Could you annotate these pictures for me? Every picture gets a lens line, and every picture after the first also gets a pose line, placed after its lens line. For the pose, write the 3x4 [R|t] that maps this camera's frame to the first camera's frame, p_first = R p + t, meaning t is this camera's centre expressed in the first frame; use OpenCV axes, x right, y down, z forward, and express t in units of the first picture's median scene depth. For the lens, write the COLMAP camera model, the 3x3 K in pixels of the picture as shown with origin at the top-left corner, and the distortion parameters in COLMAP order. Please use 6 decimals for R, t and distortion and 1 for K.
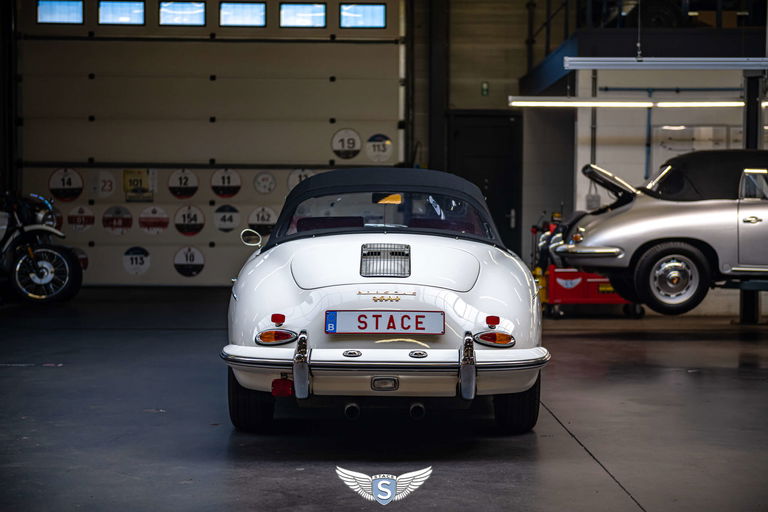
lens RADIAL K [[1389.3, 0, 383.8], [0, 1389.3, 256.5], [0, 0, 1]] dist [0.260972, 0.000000]
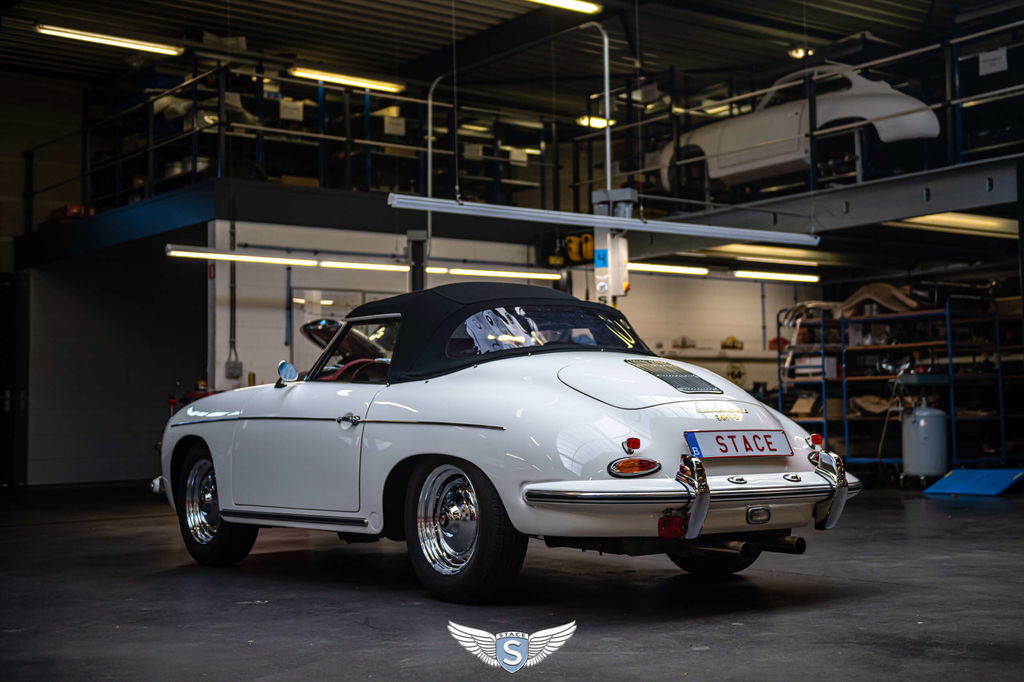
lens RADIAL K [[1440.8, 0, 511.5], [0, 1440.8, 340.6], [0, 0, 1]] dist [0.078491, 0.000000]
pose [[0.787267, 0.019694, 0.616298, -0.303730], [0.035756, 0.996350, -0.077513, 0.022203], [-0.615575, 0.083060, 0.783689, 0.180767]]
